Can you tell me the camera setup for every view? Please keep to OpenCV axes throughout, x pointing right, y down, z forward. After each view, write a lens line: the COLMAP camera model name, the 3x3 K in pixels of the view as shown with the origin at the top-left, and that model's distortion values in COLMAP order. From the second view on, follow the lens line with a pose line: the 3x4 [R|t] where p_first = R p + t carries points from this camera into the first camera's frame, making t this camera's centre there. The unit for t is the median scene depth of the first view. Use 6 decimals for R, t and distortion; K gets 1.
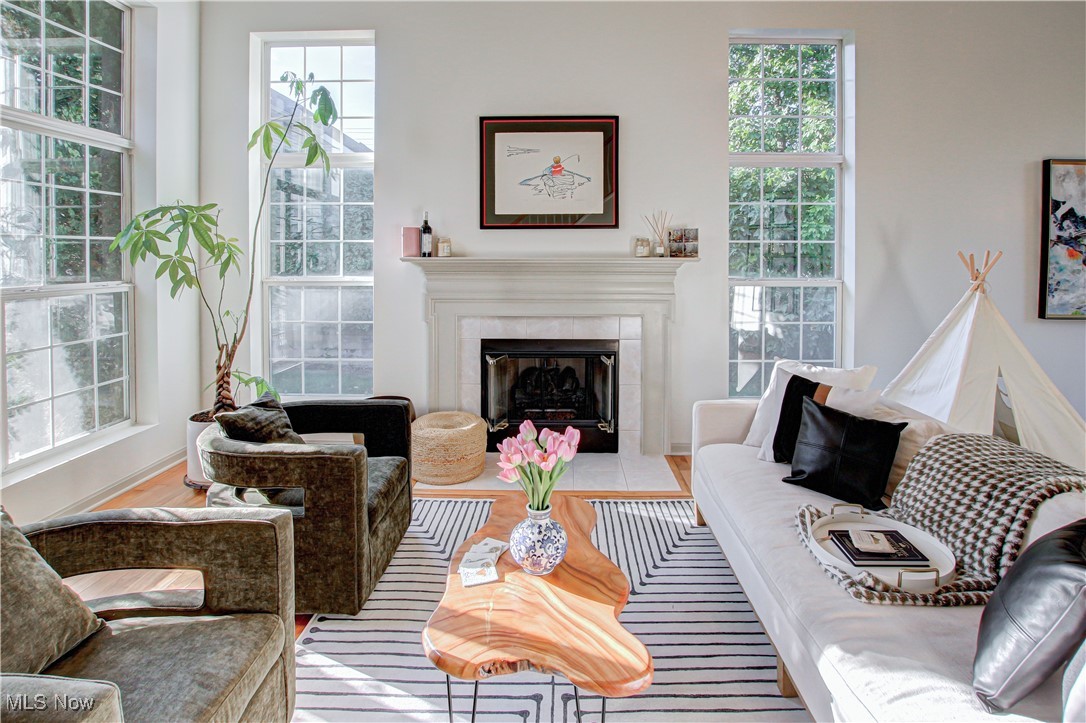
lens RADIAL K [[556.5, 0, 554.5], [0, 556.5, 260.5], [0, 0, 1]] dist [-0.026361, 0.001701]
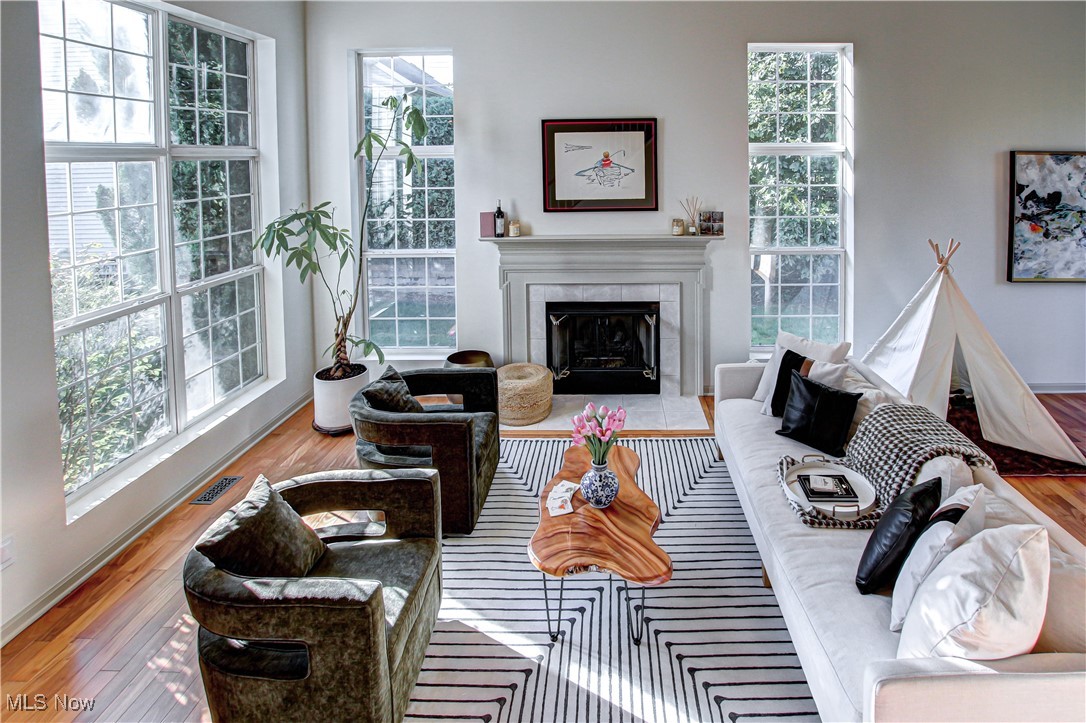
lens RADIAL K [[564.4, 0, 600.1], [0, 564.4, 171.4], [0, 0, 1]] dist [-0.021056, 0.001074]
pose [[0.999897, -0.013785, -0.003916, -0.005298], [0.013856, 0.999729, 0.018707, -0.189339], [0.003657, -0.018759, 0.999817, -0.256412]]
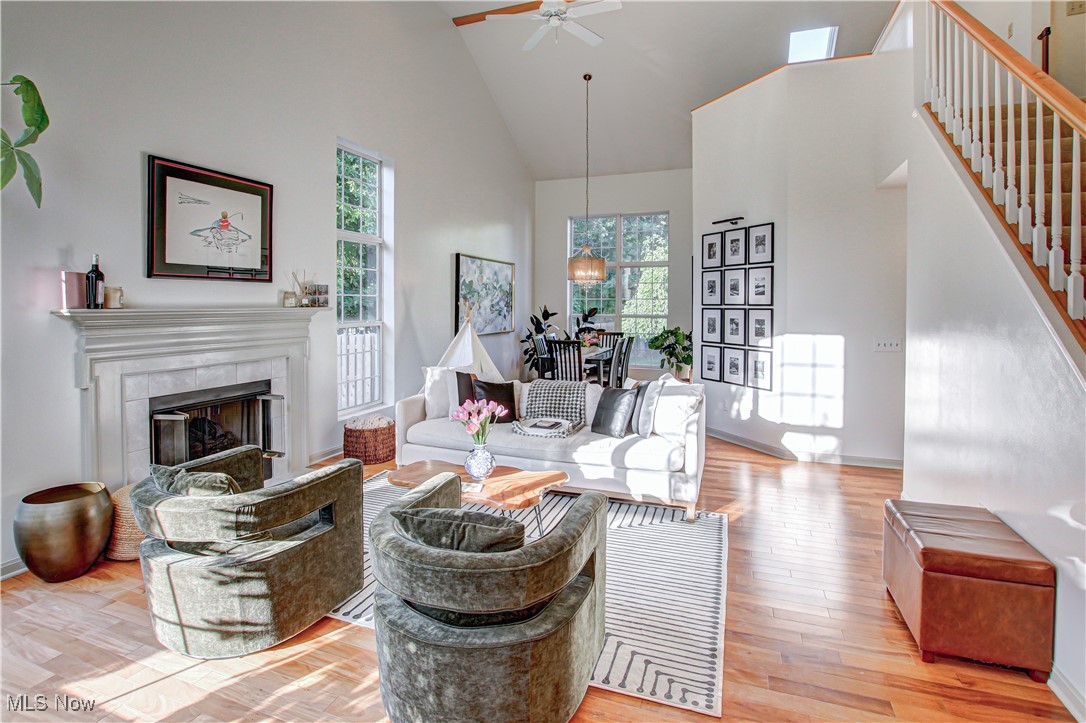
lens RADIAL K [[535.9, 0, 540.9], [0, 535.9, 313.1], [0, 0, 1]] dist [-0.027163, 0.003530]
pose [[0.331363, -0.020114, 0.943289, -0.840684], [0.008816, 0.999795, 0.018222, -0.009704], [-0.943462, 0.002278, 0.331473, 0.117779]]
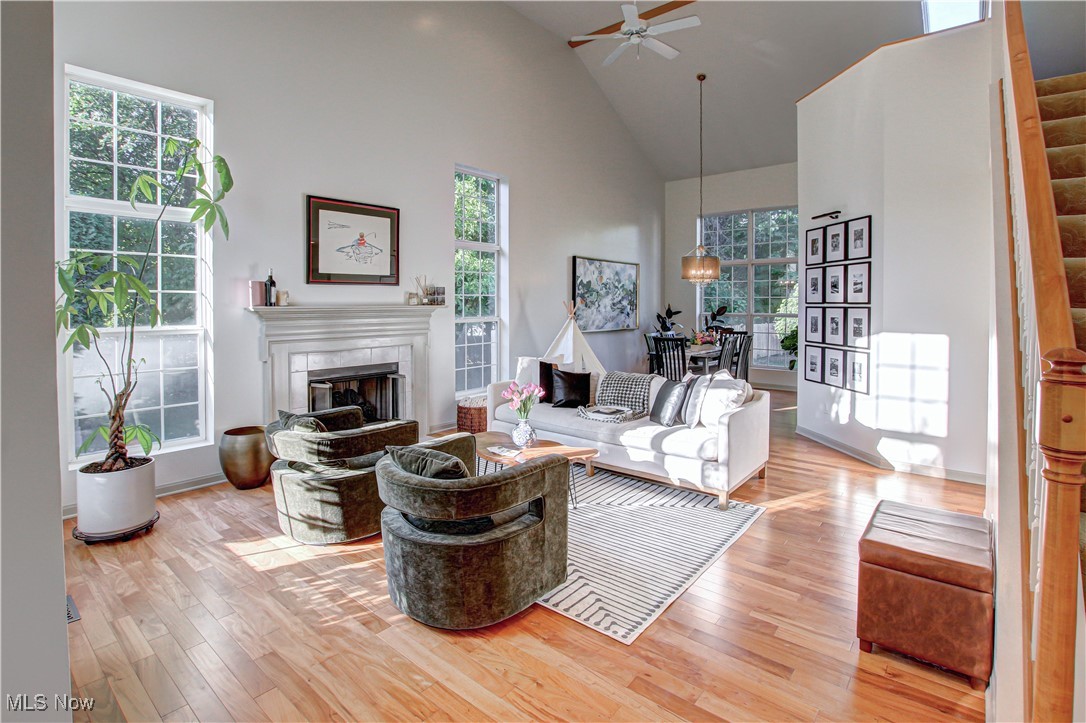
lens RADIAL K [[535.9, 0, 537.7], [0, 535.9, 314.5], [0, 0, 1]] dist [-0.027163, 0.003530]
pose [[0.629442, -0.021997, 0.776736, -0.849063], [0.010256, 0.999747, 0.020002, -0.006316], [-0.776980, -0.004623, 0.629508, -0.196558]]
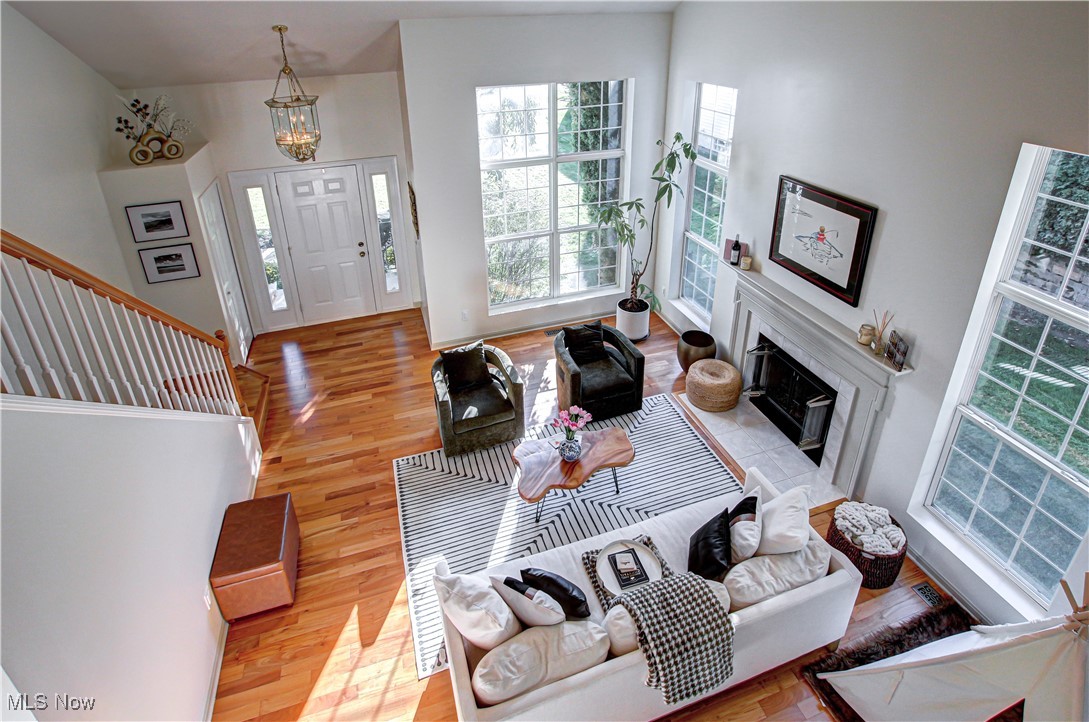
lens RADIAL K [[537.4, 0, 542.2], [0, 537.4, 240.6], [0, 0, 1]] dist [-0.027163, 0.003530]
pose [[0.332019, 0.342906, -0.878737, 0.880452], [0.004040, 0.931058, 0.364850, -0.630689], [0.943264, -0.124687, 0.307744, 0.135668]]
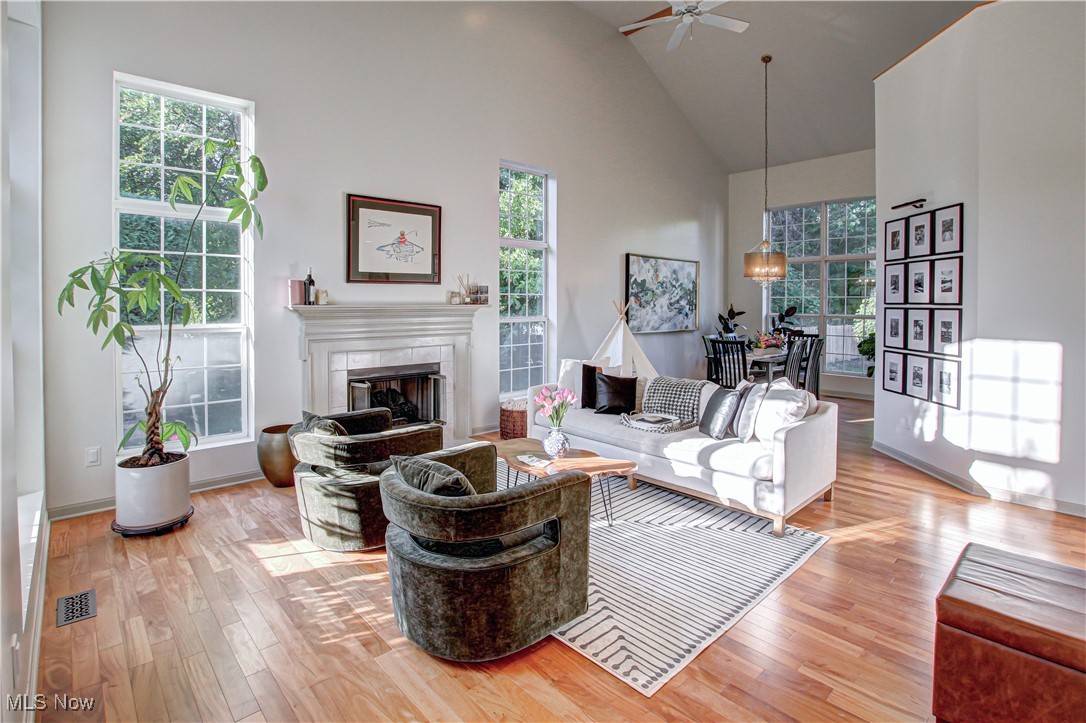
lens RADIAL K [[535.9, 0, 534.3], [0, 535.9, 311.8], [0, 0, 1]] dist [-0.027163, 0.003530]
pose [[0.724507, -0.015729, 0.689088, -0.752424], [0.007042, 0.999856, 0.015419, -0.007191], [-0.689232, -0.006319, 0.724513, -0.196889]]
